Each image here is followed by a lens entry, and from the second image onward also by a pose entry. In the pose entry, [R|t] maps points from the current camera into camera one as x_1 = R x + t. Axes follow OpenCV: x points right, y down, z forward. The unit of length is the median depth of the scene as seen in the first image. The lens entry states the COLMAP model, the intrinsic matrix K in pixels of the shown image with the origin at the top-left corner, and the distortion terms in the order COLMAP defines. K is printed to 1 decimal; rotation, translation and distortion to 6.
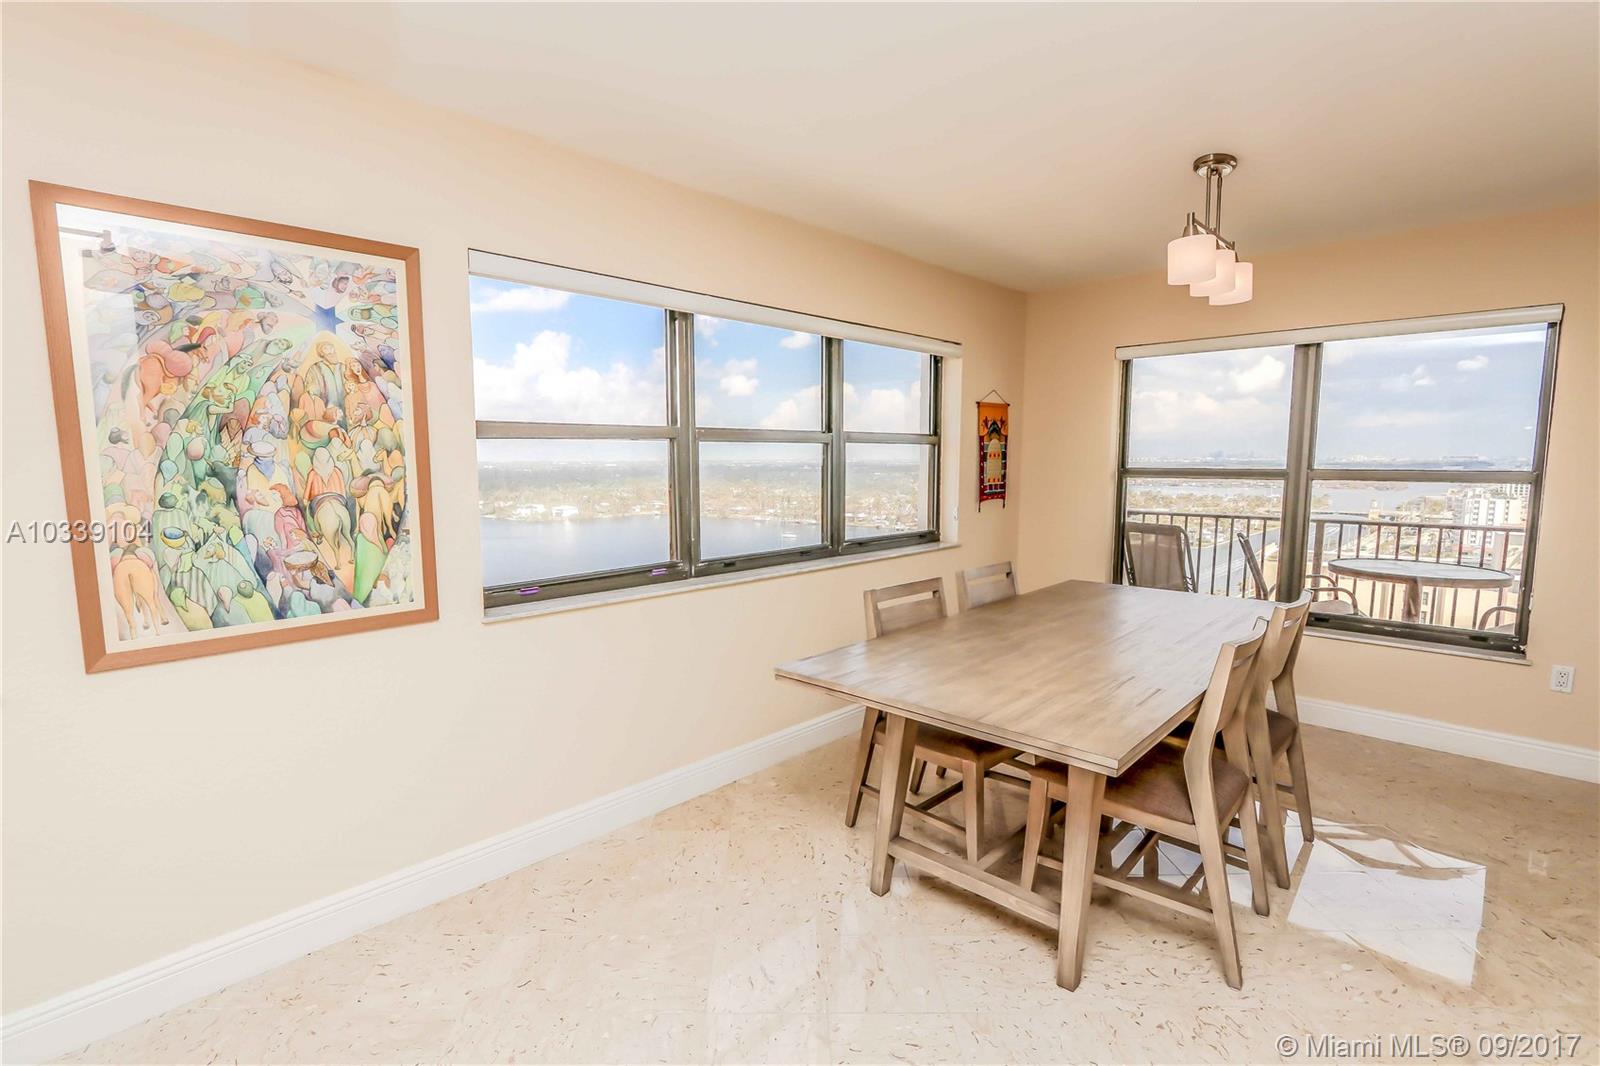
lens RADIAL K [[757.1, 0, 816.1], [0, 757.1, 530.4], [0, 0, 1]] dist [-0.023463, 0.004054]
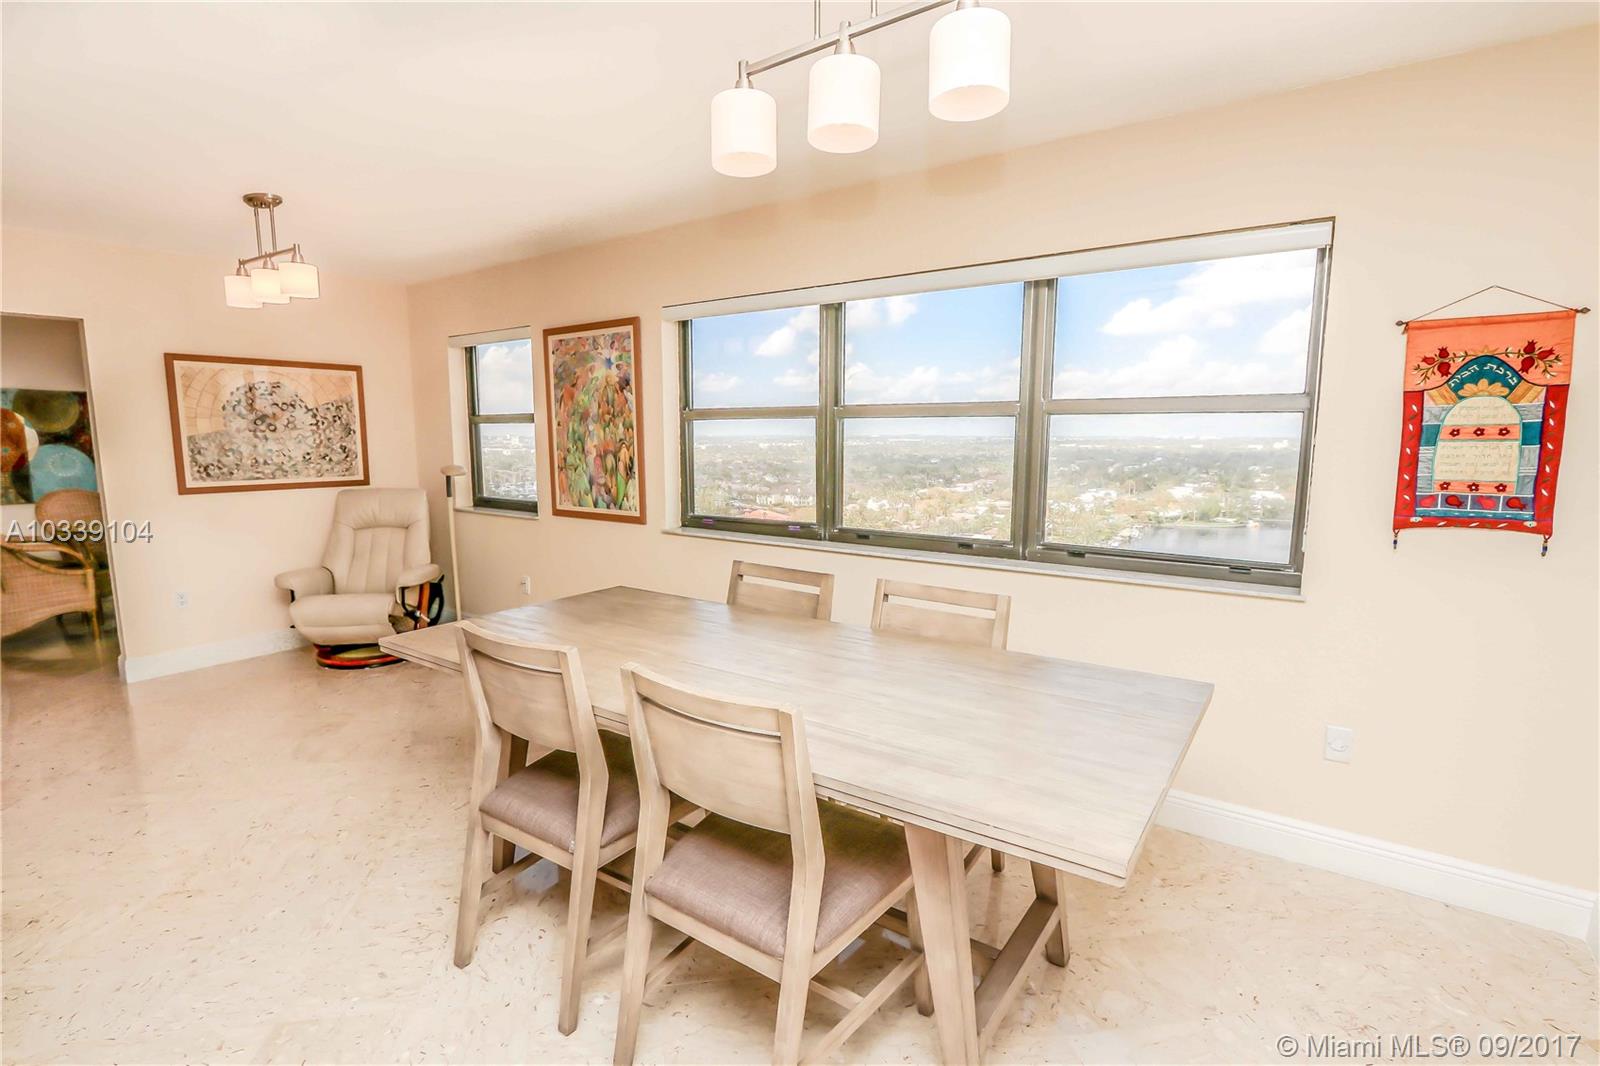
lens RADIAL K [[757.1, 0, 809.7], [0, 757.1, 540.2], [0, 0, 1]] dist [-0.023463, 0.004054]
pose [[0.126932, 0.120087, -0.984615, 1.395021], [-0.113299, 0.987903, 0.105882, -0.081986], [0.985420, 0.098116, 0.139002, 1.219126]]
